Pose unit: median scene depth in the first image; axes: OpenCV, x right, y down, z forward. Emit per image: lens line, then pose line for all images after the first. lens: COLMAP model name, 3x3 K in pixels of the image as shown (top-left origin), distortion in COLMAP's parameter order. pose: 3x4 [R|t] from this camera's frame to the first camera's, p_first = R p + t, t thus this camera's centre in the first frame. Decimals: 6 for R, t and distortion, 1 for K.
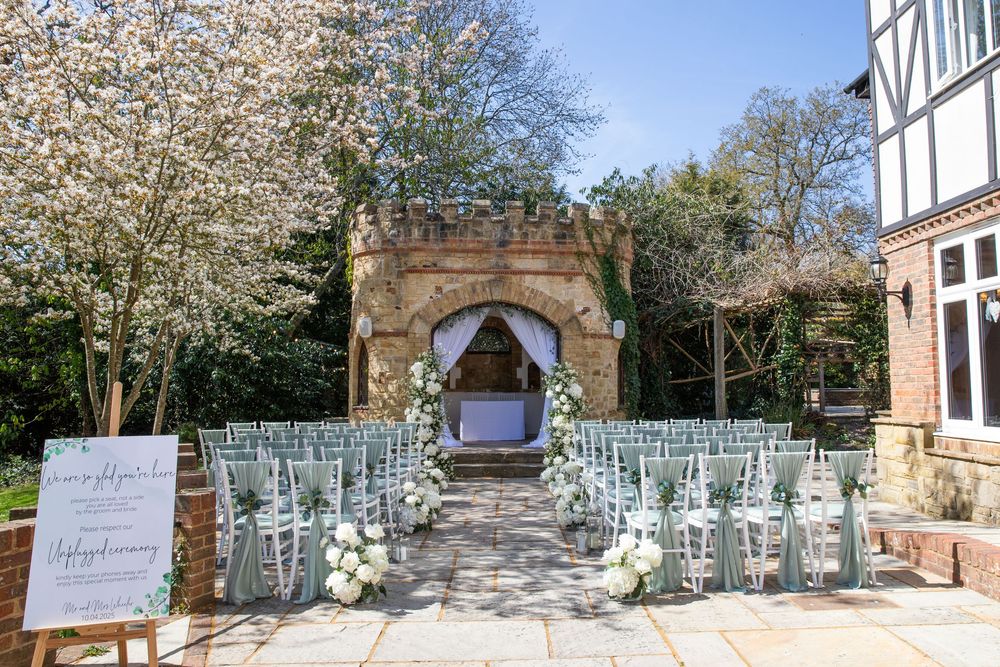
lens RADIAL K [[714.9, 0, 500.0], [0, 714.9, 333.5], [0, 0, 1]] dist [-0.206839, 0.000266]
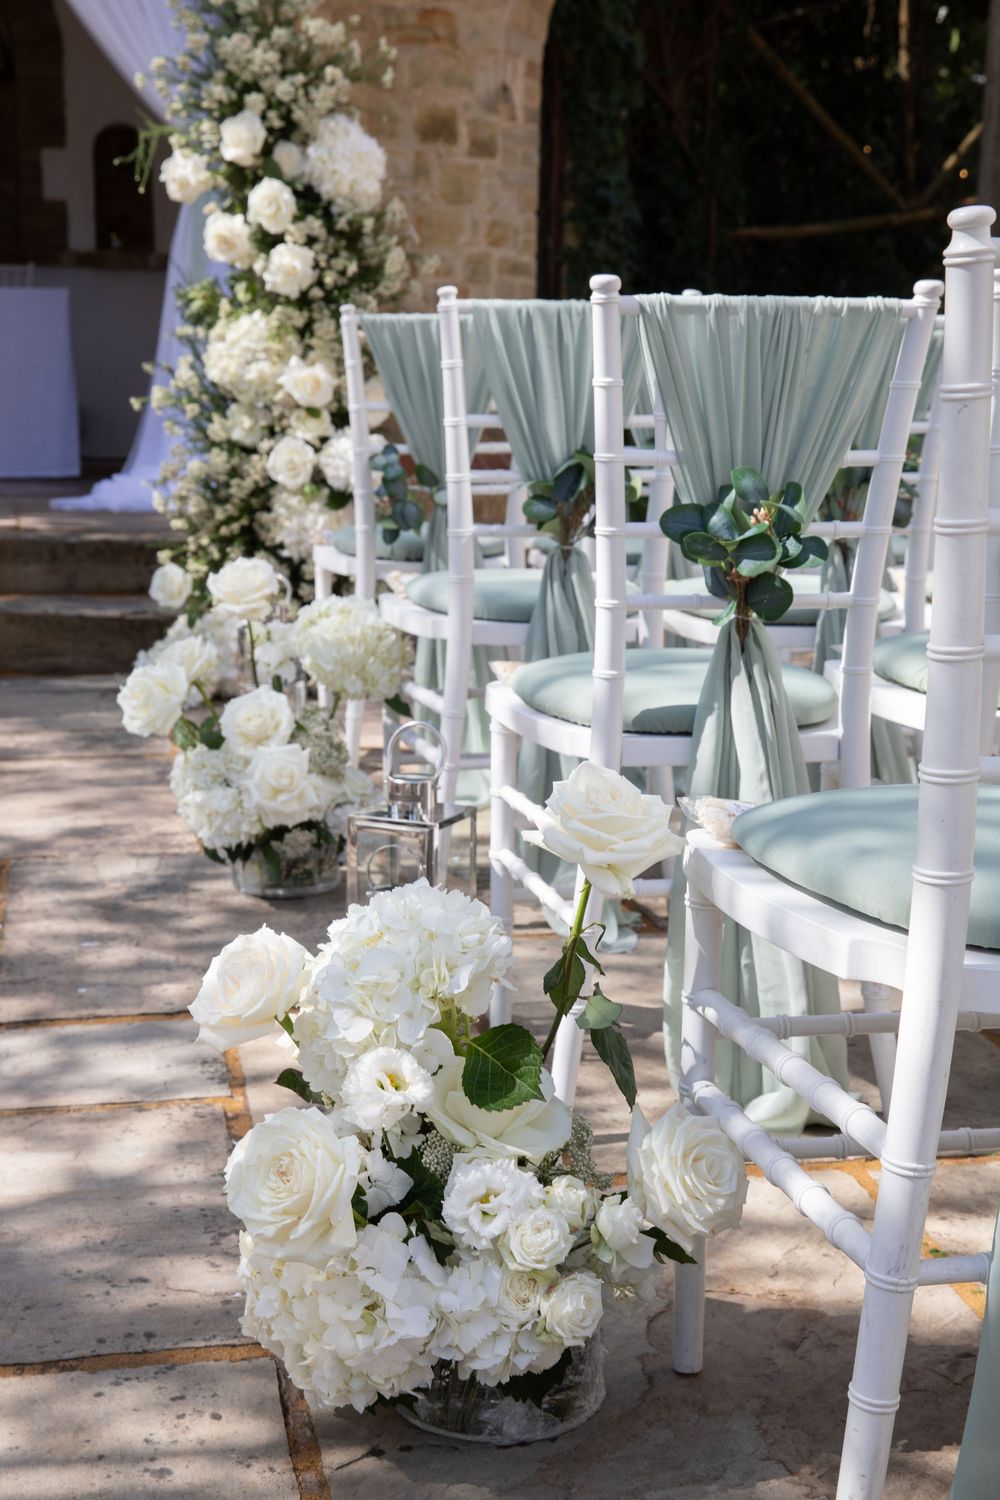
lens RADIAL K [[2172.0, 0, 500.0], [0, 2172.0, 750.0], [0, 0, 1]] dist [0.017378, 0.039240]
pose [[0.979570, -0.019489, 0.200156, 0.037496], [-0.032497, 0.966872, 0.253186, 0.083005], [-0.198459, -0.254518, 0.946485, 0.478900]]
